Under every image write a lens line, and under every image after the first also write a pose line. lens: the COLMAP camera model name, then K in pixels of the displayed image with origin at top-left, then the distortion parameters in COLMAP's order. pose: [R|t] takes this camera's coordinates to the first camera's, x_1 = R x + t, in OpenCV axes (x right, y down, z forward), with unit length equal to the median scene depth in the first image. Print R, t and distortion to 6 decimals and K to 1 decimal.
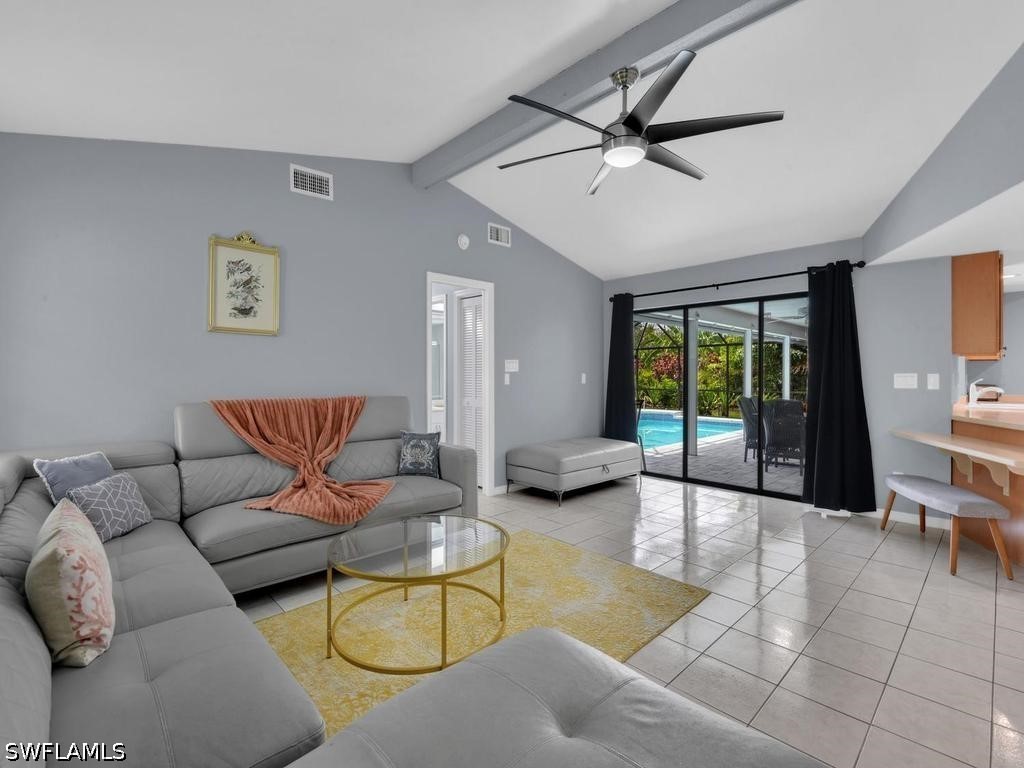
lens RADIAL K [[474.0, 0, 526.8], [0, 474.0, 381.4], [0, 0, 1]] dist [-0.001539, -0.016132]
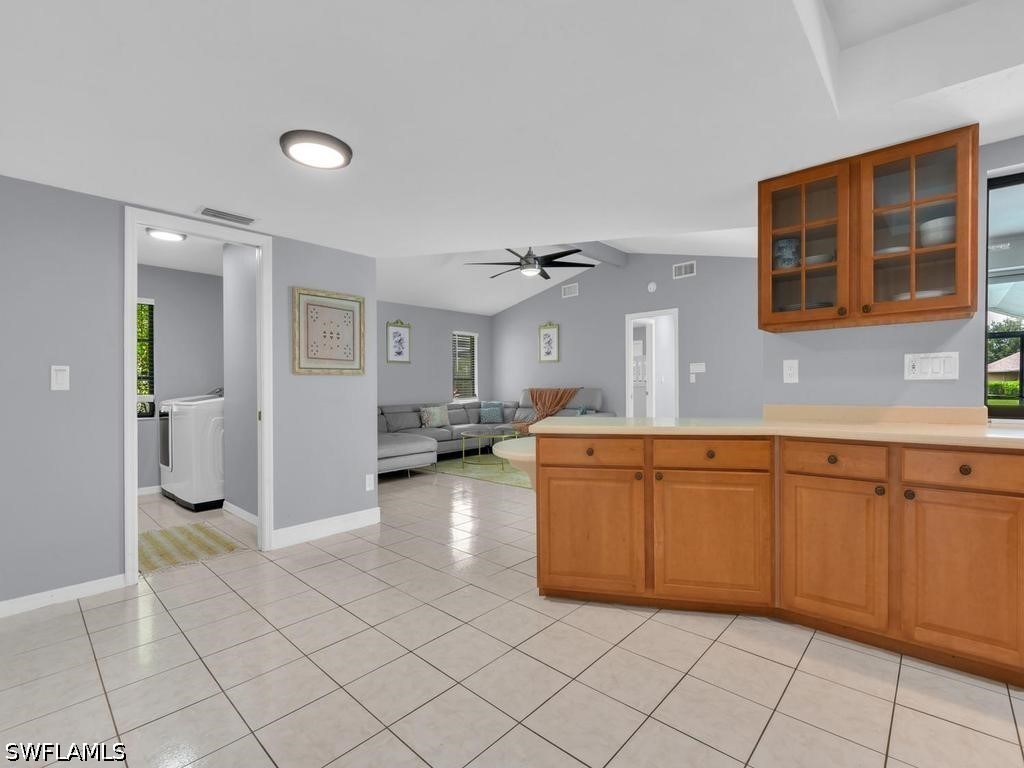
lens RADIAL K [[467.8, 0, 506.5], [0, 467.8, 387.7], [0, 0, 1]] dist [0.042569, -0.028434]
pose [[0.035184, 0.002382, -0.999378, 1.271628], [-0.002865, 0.999993, 0.002283, 0.019988], [0.999377, 0.002782, 0.035191, 0.466705]]
